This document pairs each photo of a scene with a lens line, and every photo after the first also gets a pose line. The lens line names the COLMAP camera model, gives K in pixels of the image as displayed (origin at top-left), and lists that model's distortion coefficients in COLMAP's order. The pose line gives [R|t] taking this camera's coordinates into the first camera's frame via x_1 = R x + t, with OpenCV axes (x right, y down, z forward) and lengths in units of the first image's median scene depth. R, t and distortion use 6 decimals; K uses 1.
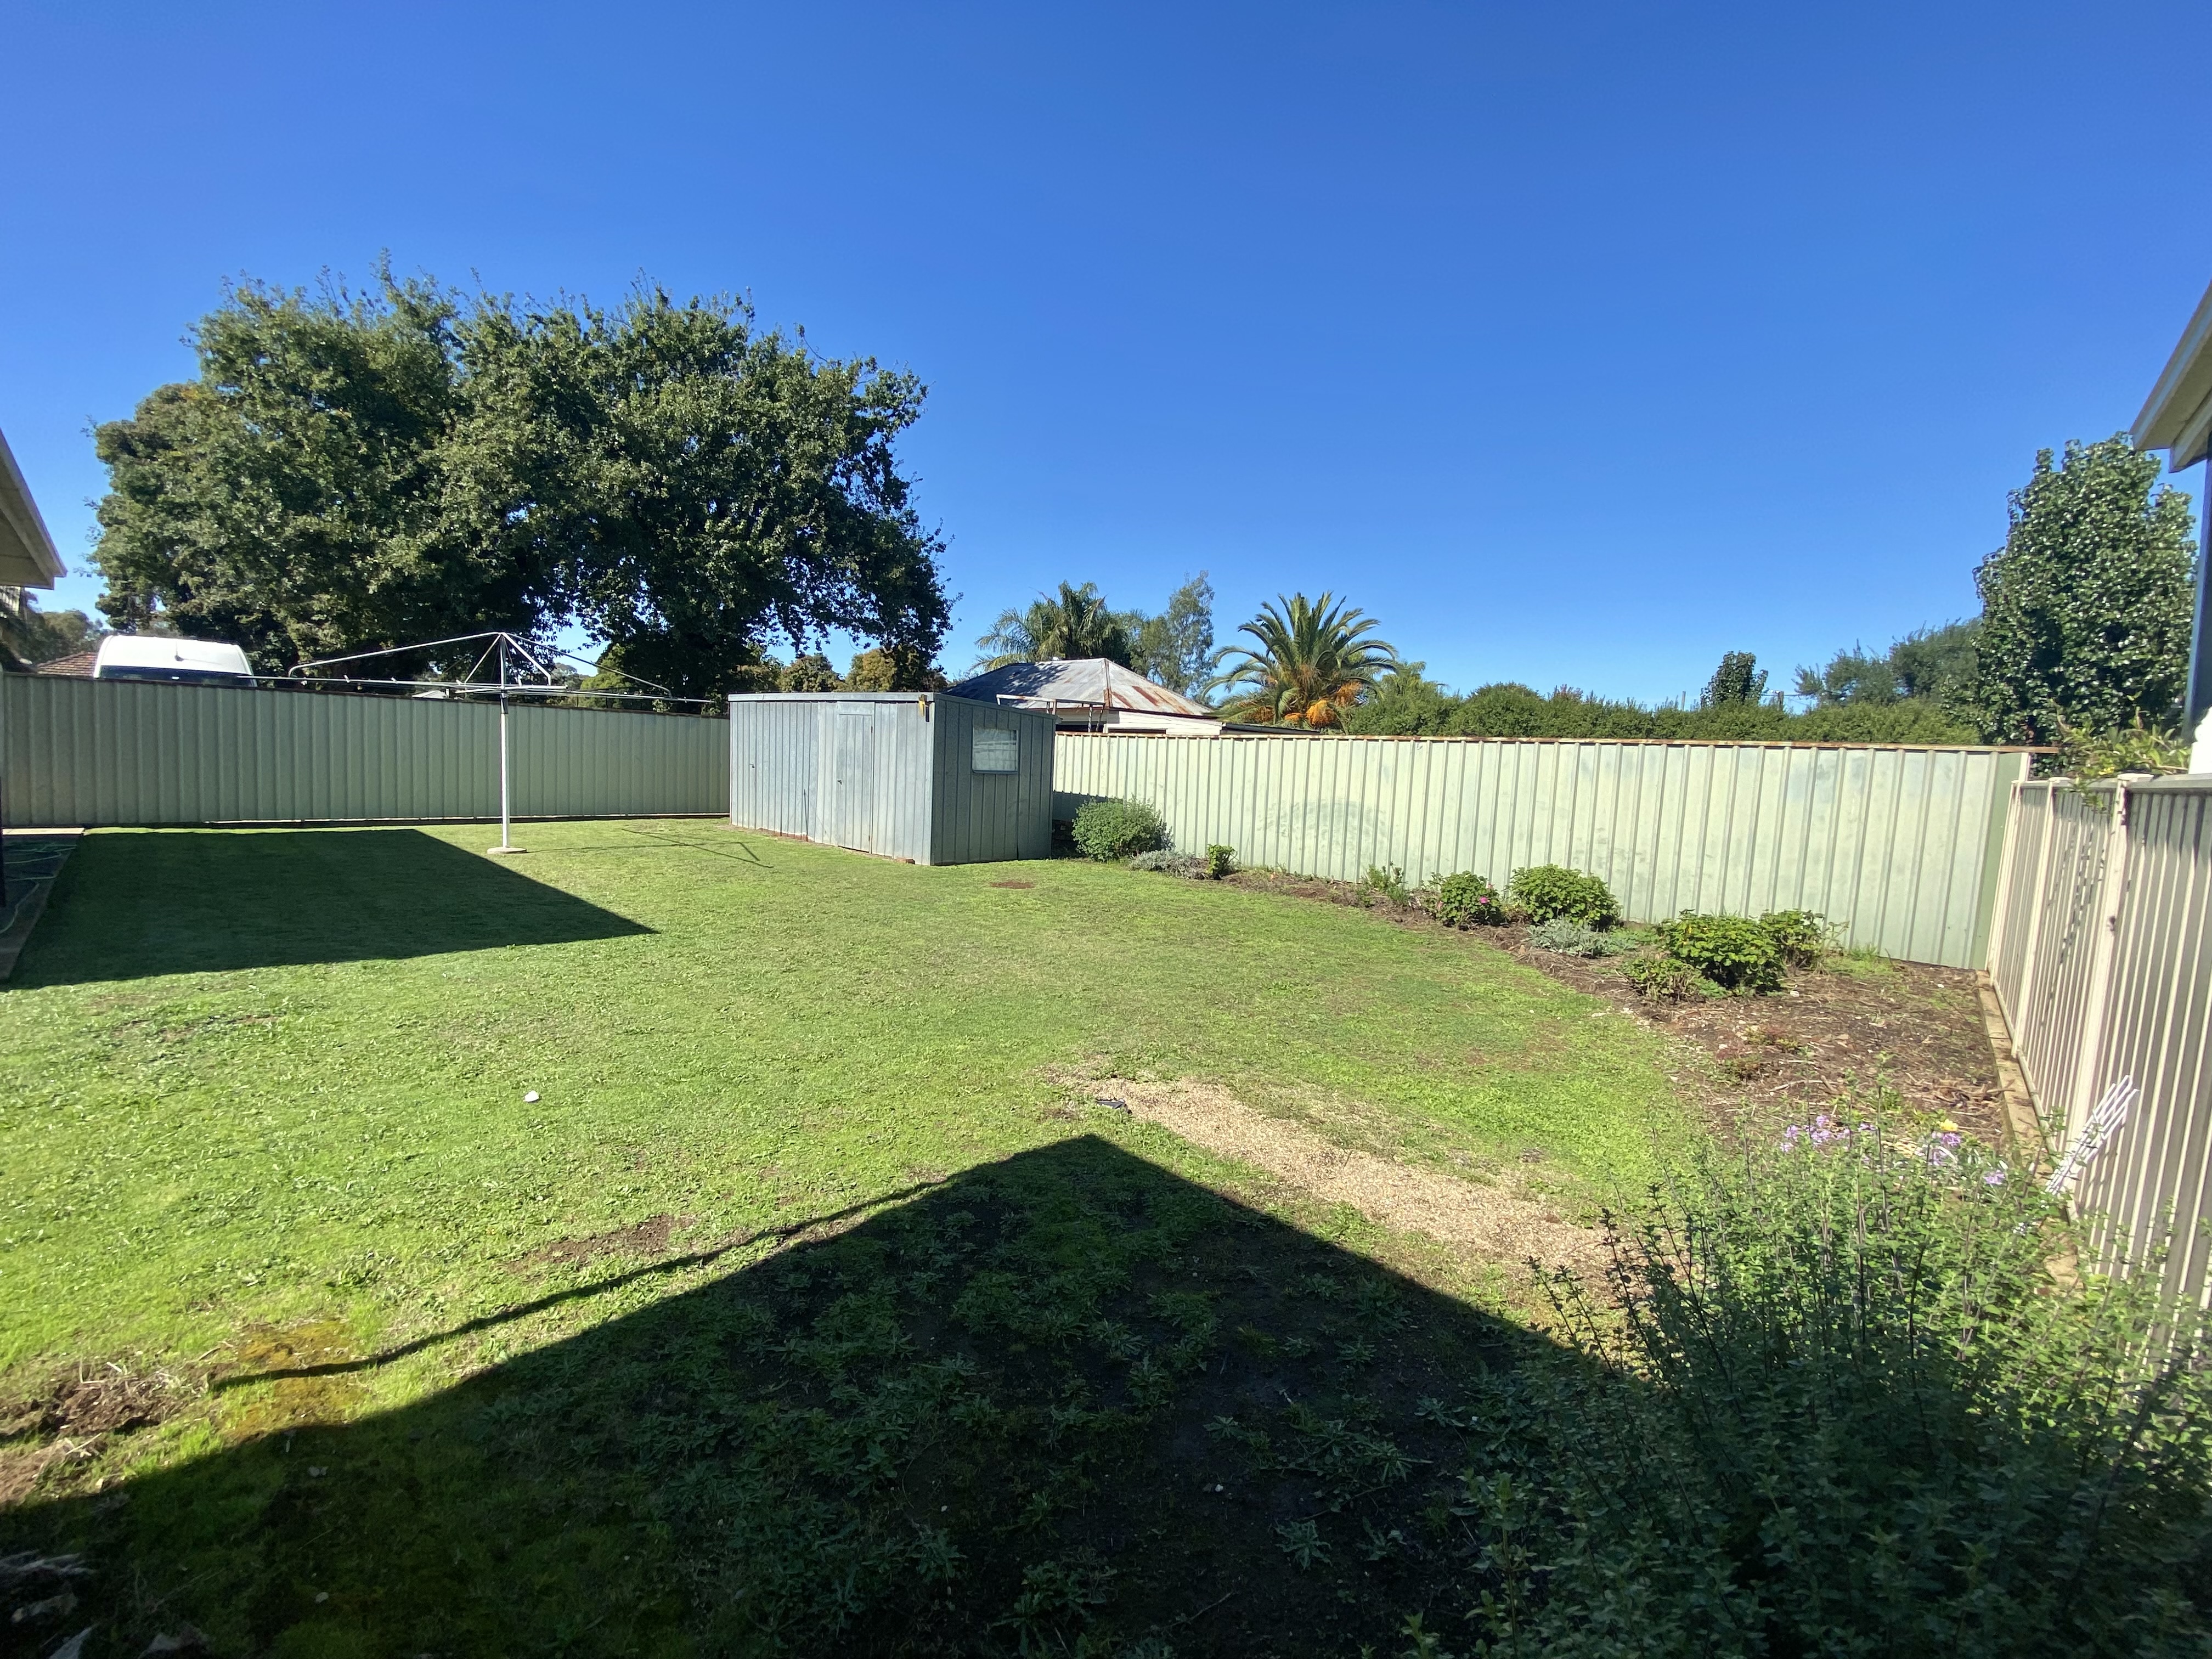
lens RADIAL K [[908.0, 0, 1100.3], [0, 908.0, 832.3], [0, 0, 1]] dist [0.000211, -0.015684]
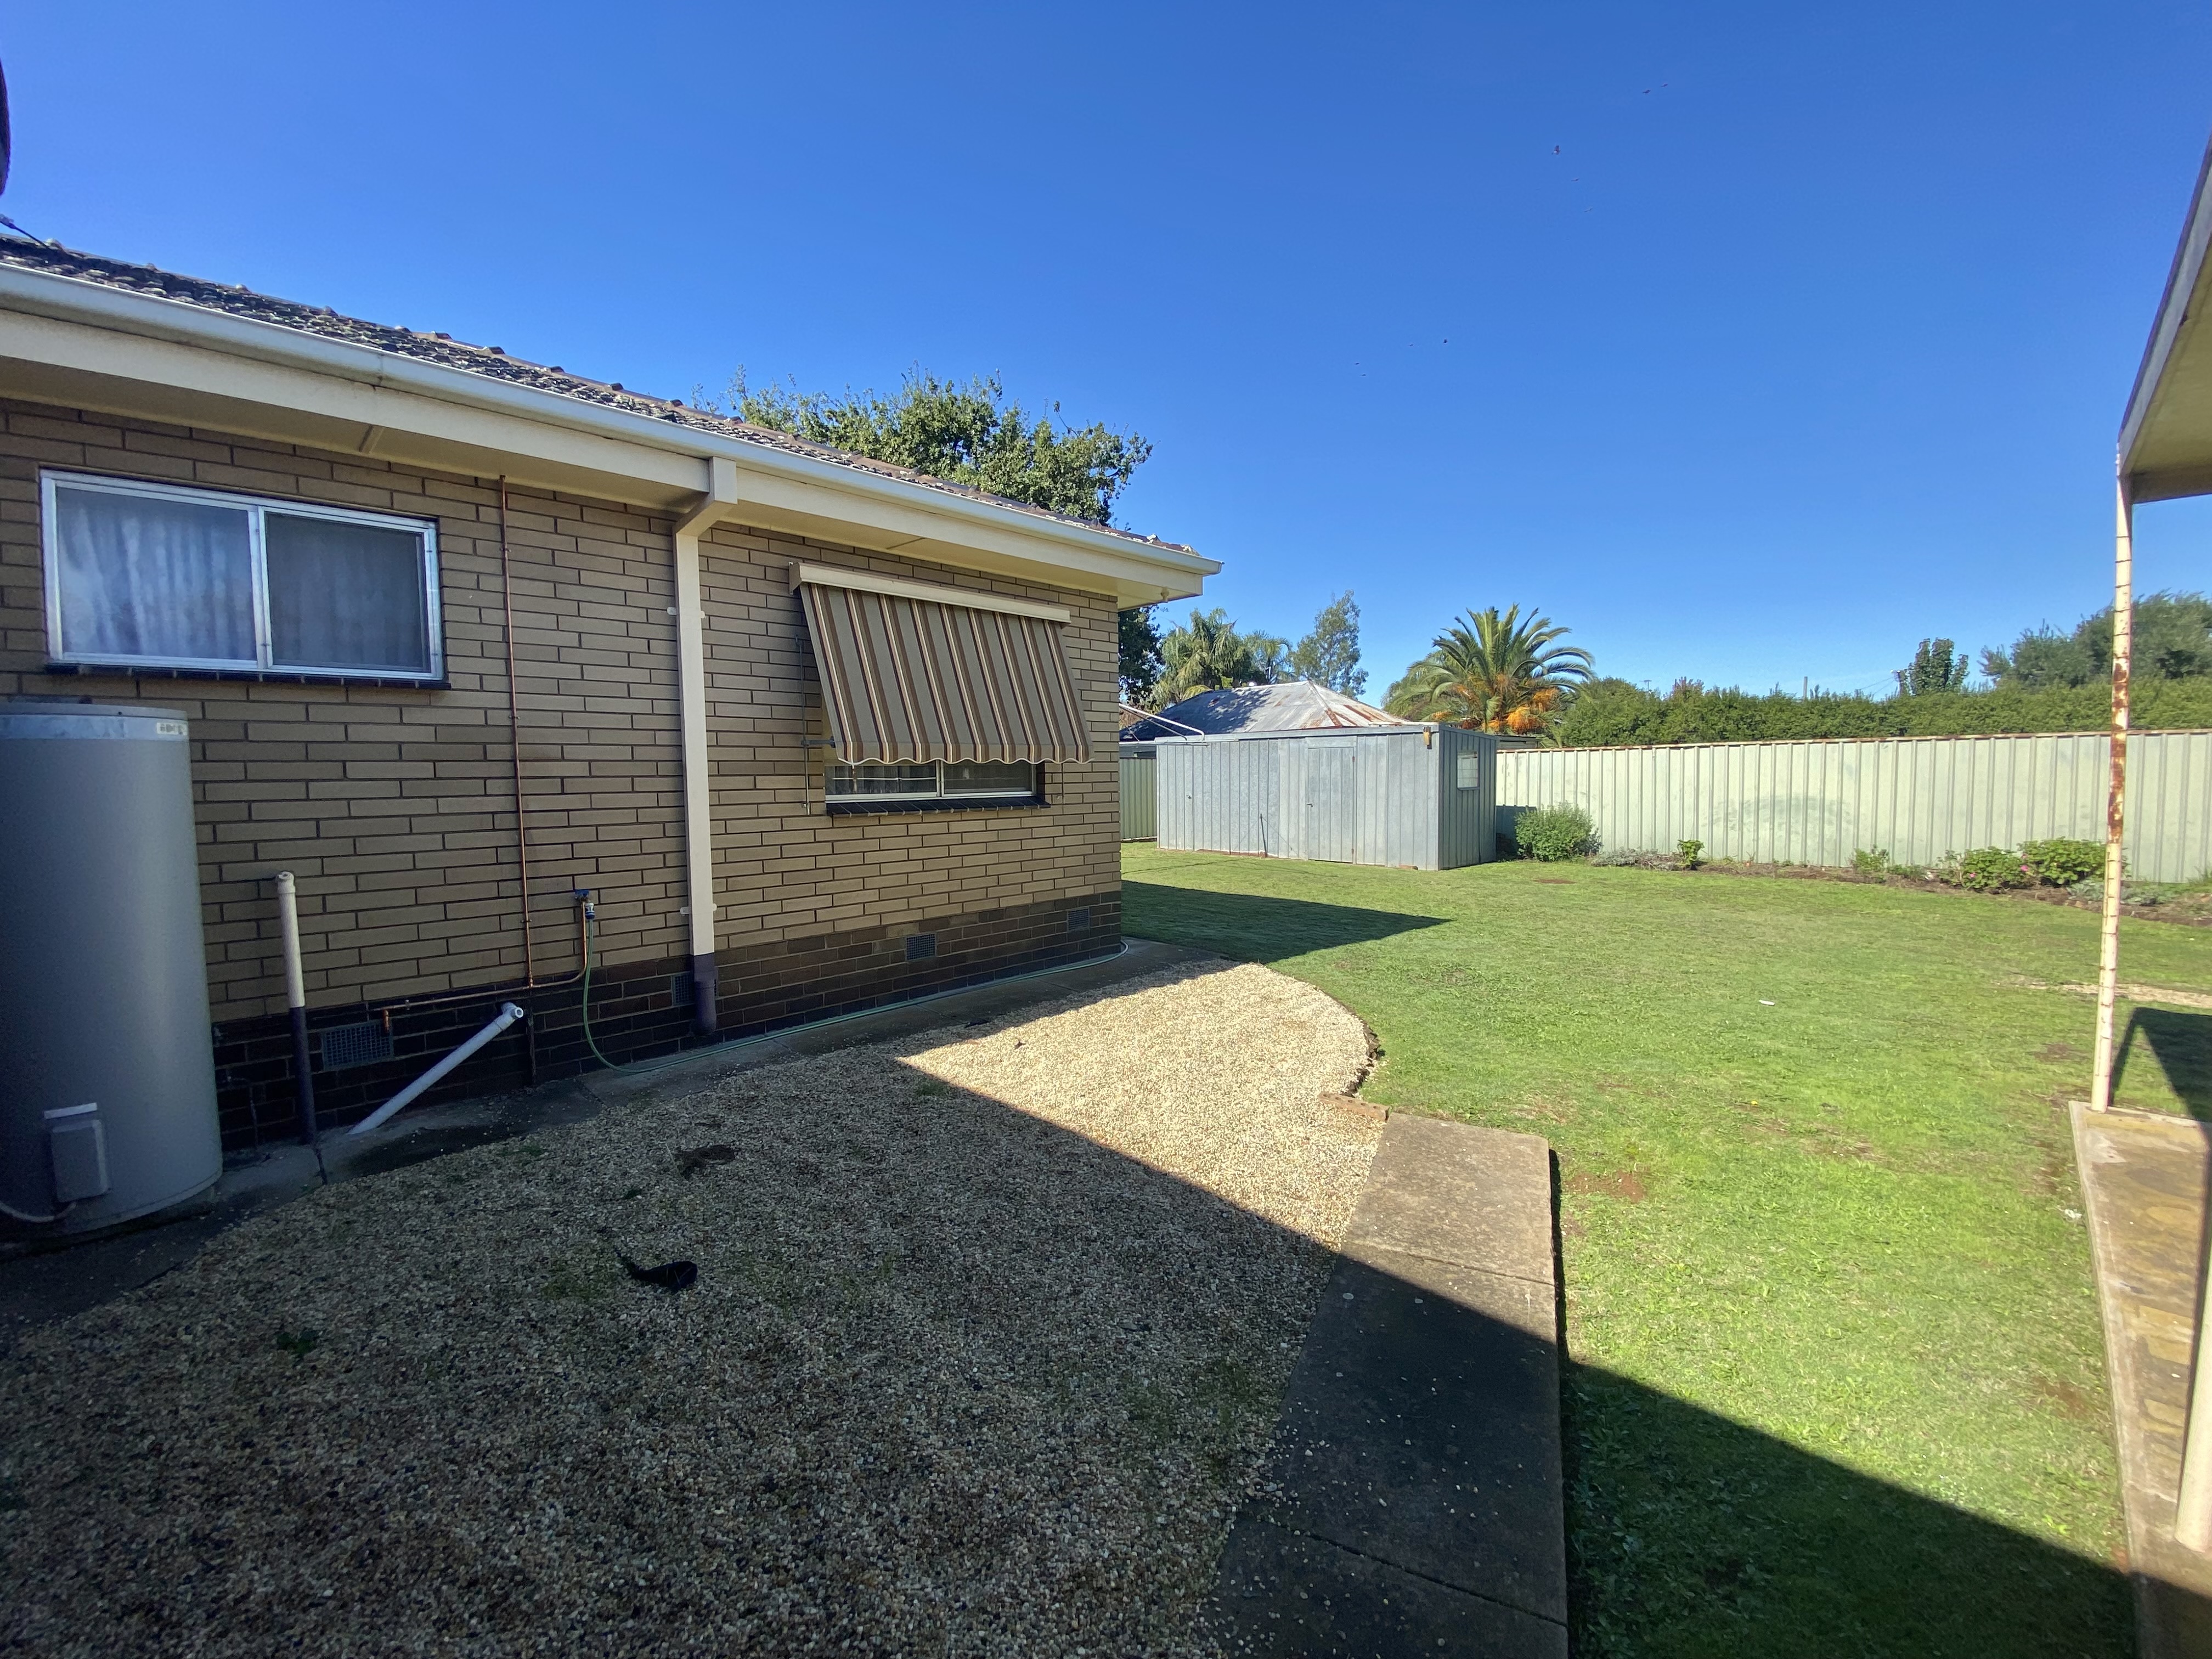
lens RADIAL K [[891.8, 0, 1102.7], [0, 891.8, 826.8], [0, 0, 1]] dist [-0.000197, -0.021250]
pose [[0.996553, -0.054780, -0.062305, -0.458902], [0.053123, 0.998197, -0.027944, -0.009347], [0.063724, 0.024537, 0.997666, -0.149516]]
